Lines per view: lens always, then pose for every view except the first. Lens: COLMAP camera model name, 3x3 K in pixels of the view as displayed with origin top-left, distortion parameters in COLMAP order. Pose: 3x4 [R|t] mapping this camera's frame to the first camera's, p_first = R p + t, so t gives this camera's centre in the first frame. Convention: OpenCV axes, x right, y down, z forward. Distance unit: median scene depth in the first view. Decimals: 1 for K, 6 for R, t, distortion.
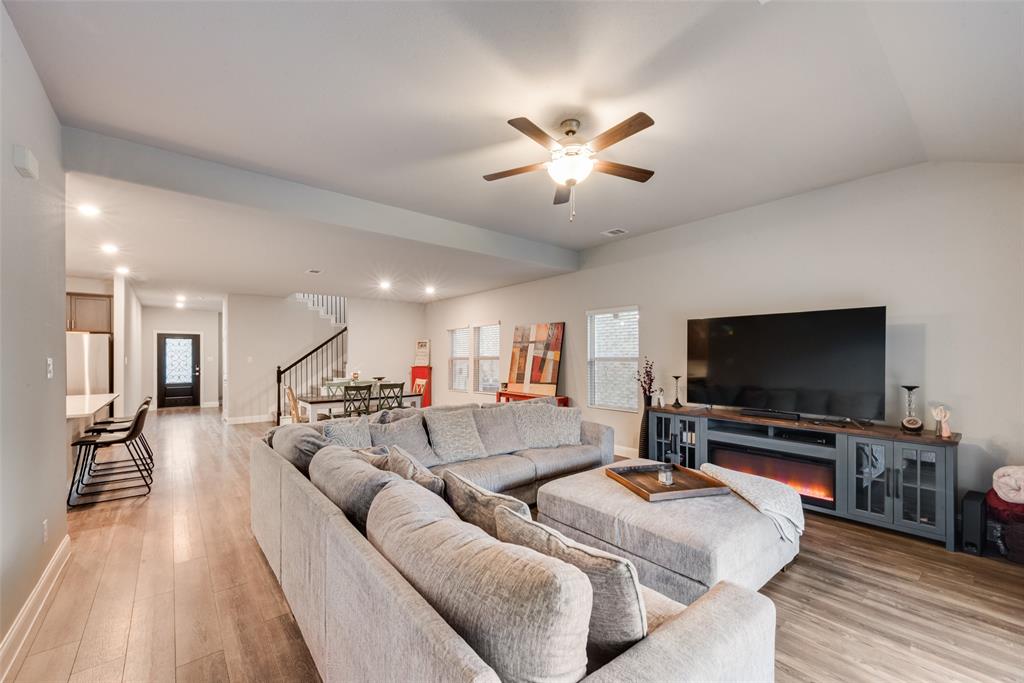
lens RADIAL K [[403.3, 0, 513.6], [0, 403.3, 359.5], [0, 0, 1]] dist [0.012876, -0.003755]
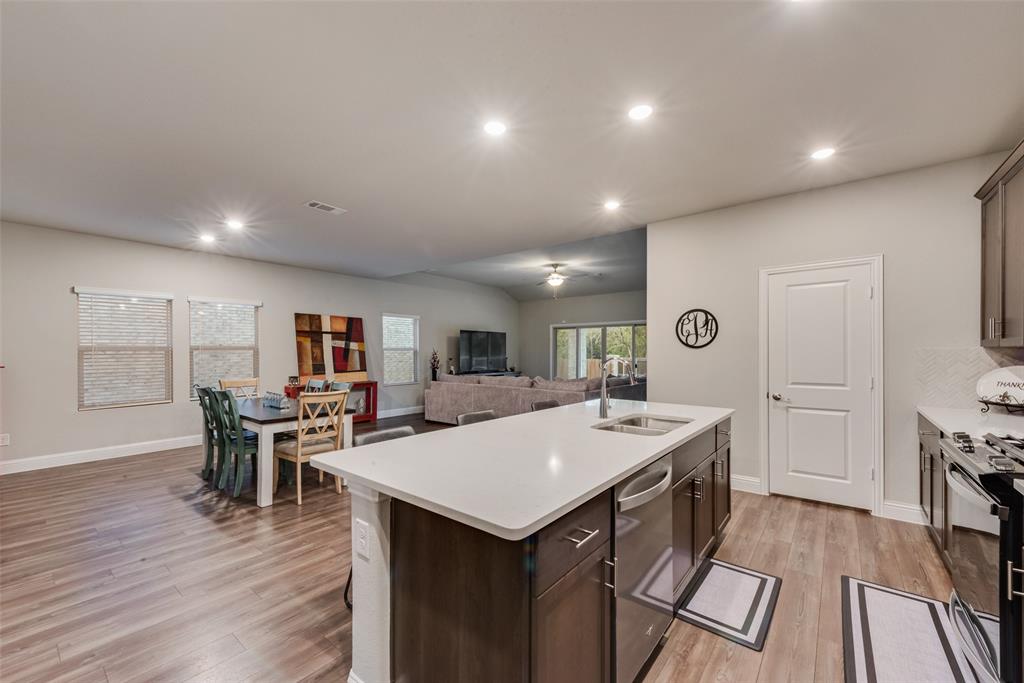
lens RADIAL K [[403.3, 0, 512.4], [0, 403.3, 353.7], [0, 0, 1]] dist [0.012876, -0.003755]
pose [[-0.192569, -0.003914, 0.981276, -0.794951], [0.006401, 0.999966, 0.005245, 0.005933], [-0.981262, 0.007291, -0.192538, 0.568895]]
